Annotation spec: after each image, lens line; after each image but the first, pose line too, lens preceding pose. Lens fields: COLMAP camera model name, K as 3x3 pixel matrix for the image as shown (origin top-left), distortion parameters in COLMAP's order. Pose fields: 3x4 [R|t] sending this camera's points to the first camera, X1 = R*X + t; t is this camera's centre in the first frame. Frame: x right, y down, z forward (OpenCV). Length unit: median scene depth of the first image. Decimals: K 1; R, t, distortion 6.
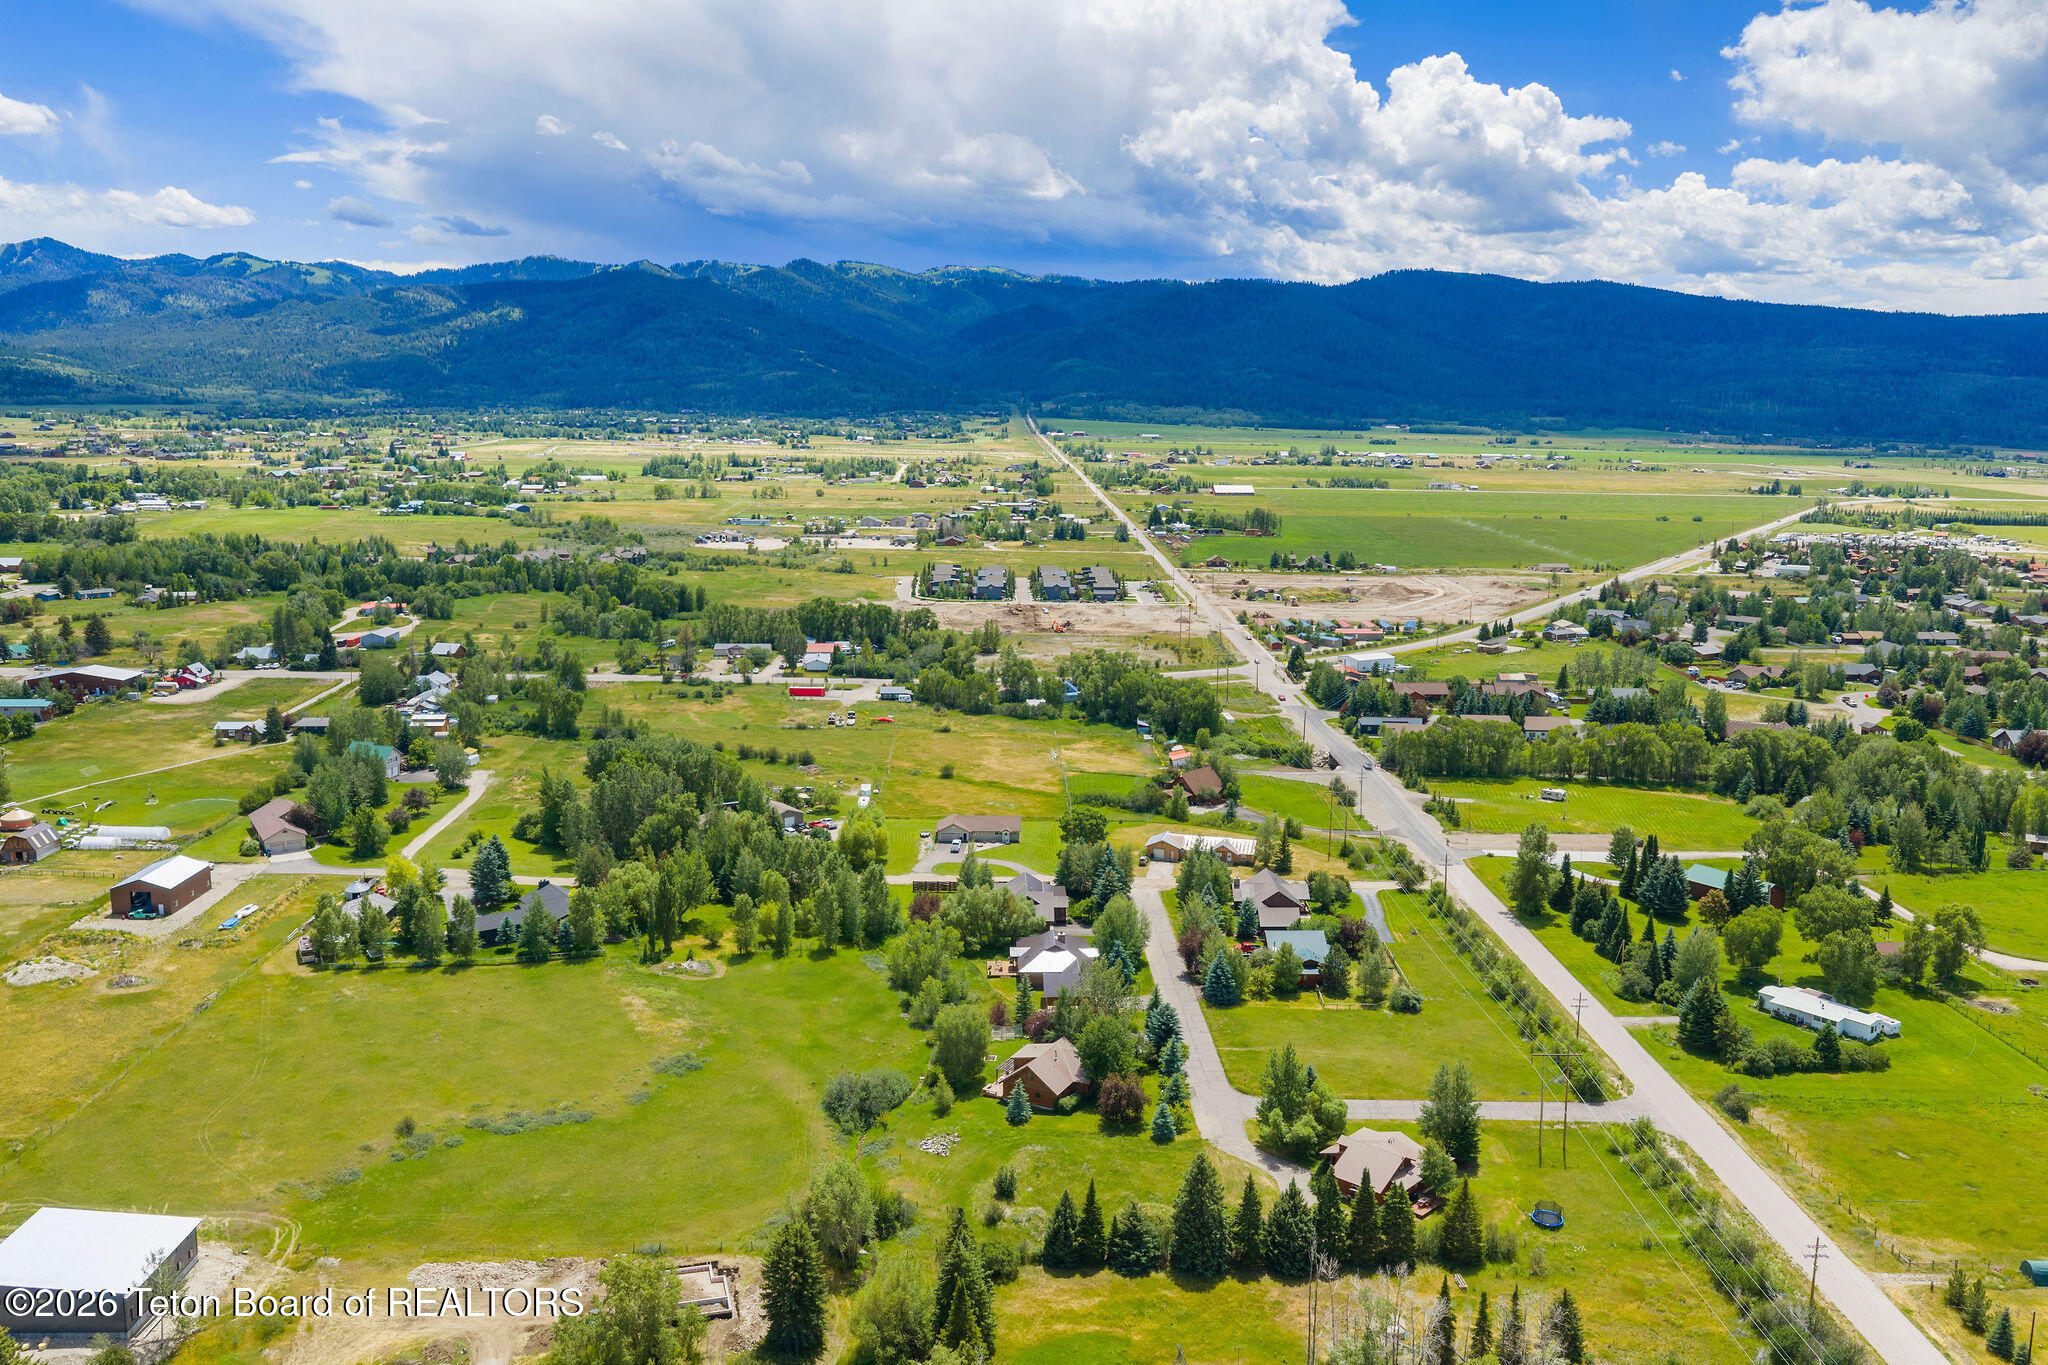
lens RADIAL K [[1705.8, 0, 1024.1], [0, 1705.8, 678.7], [0, 0, 1]] dist [0.016010, -0.022840]
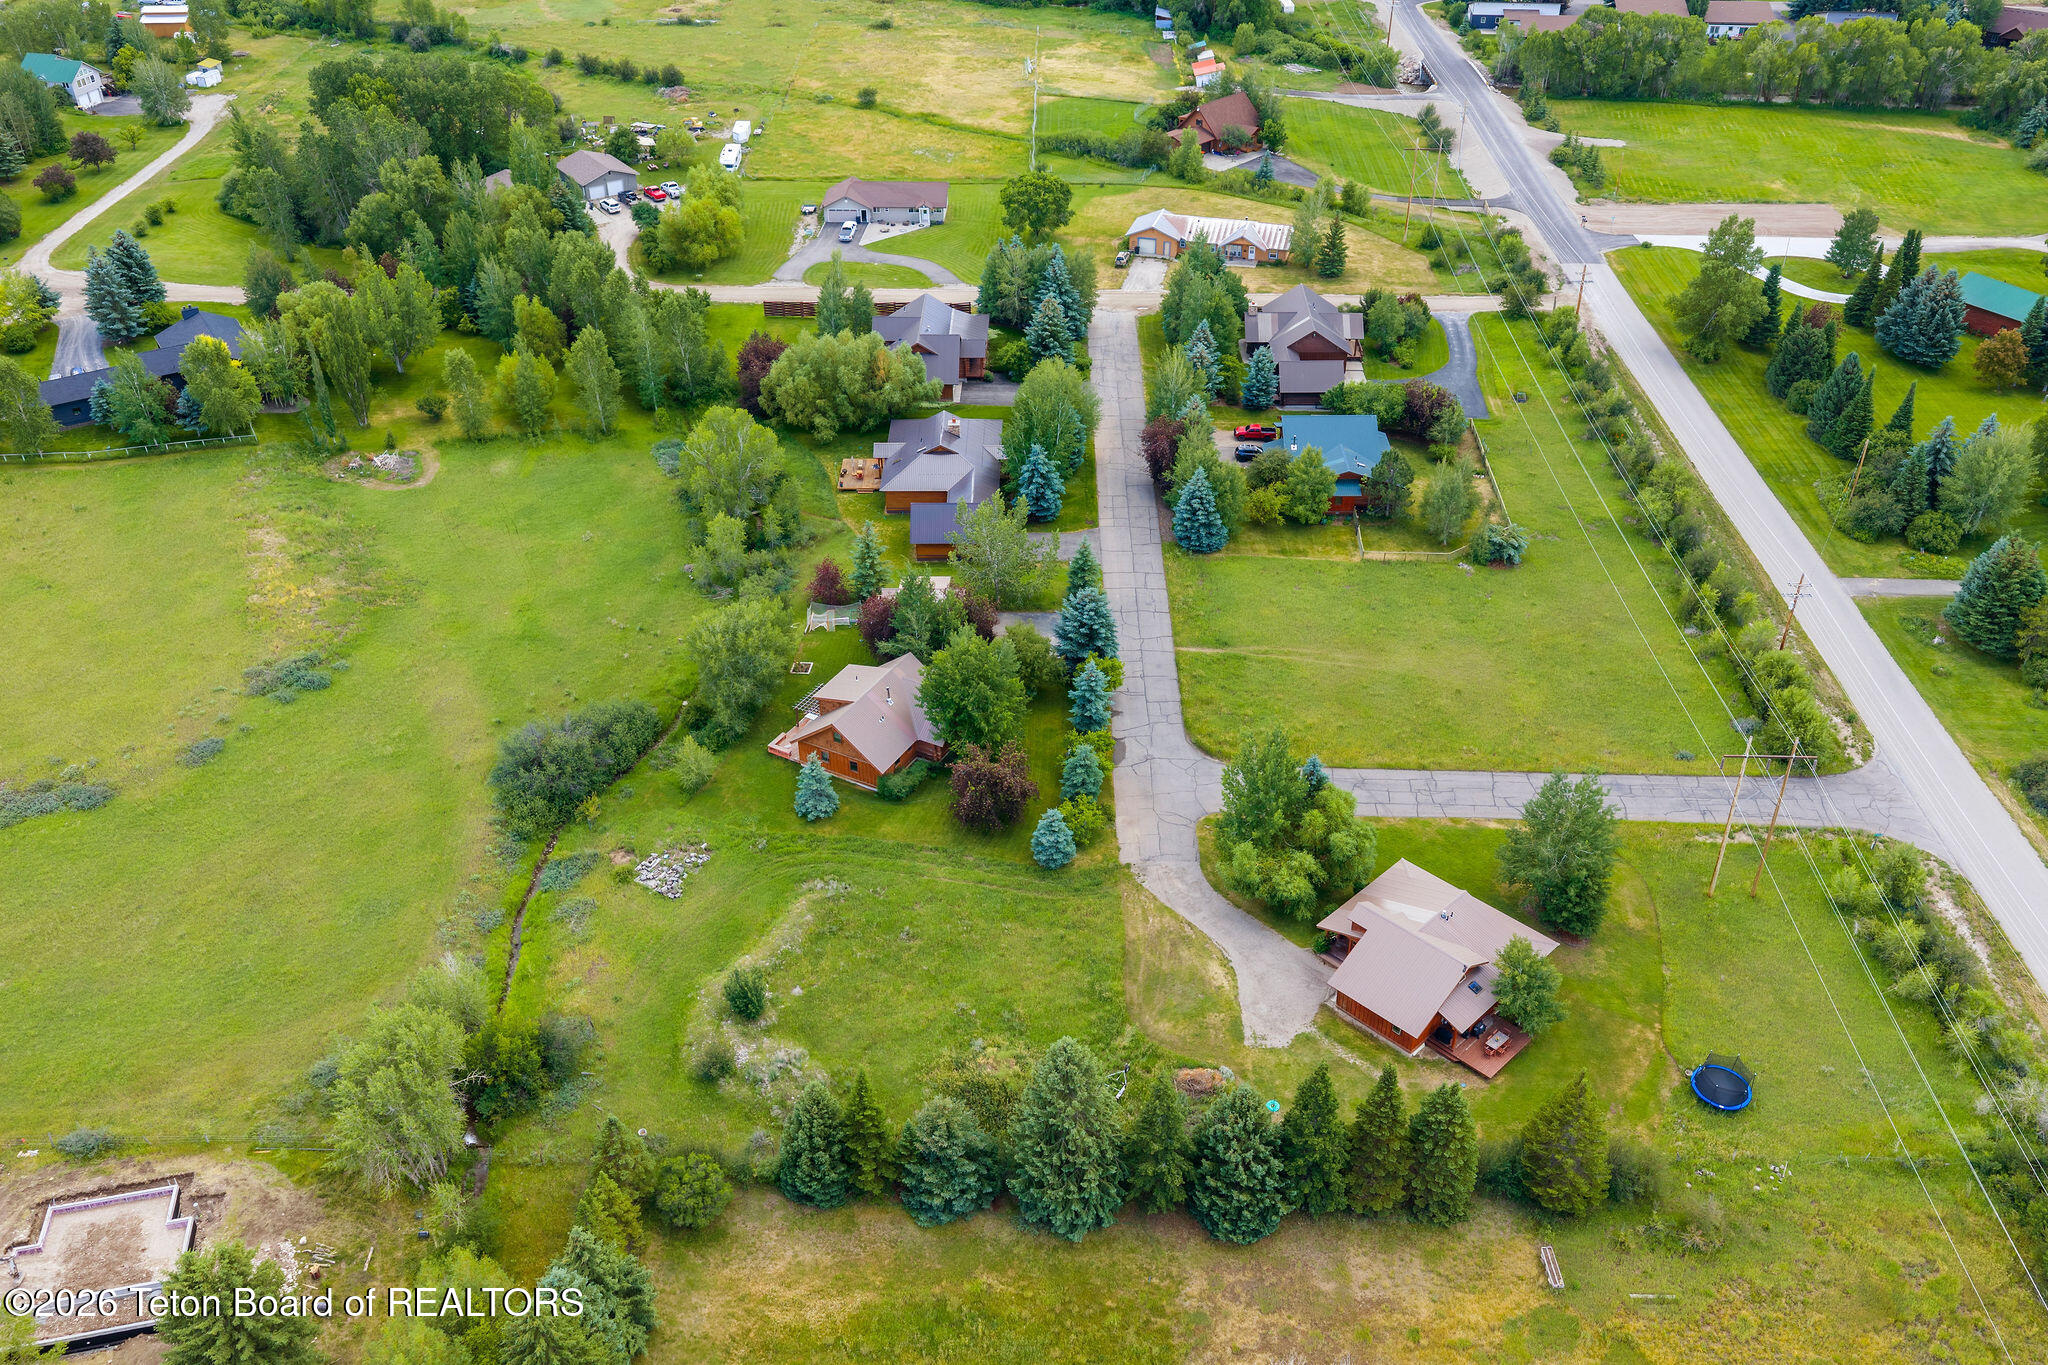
lens RADIAL K [[1705.8, 0, 1009.5], [0, 1705.8, 684.0], [0, 0, 1]] dist [0.016010, -0.022840]
pose [[0.998791, 0.016464, -0.046328, 0.065427], [0.004018, 0.911779, 0.410662, -0.018294], [0.049002, -0.410351, 0.910610, 0.349438]]
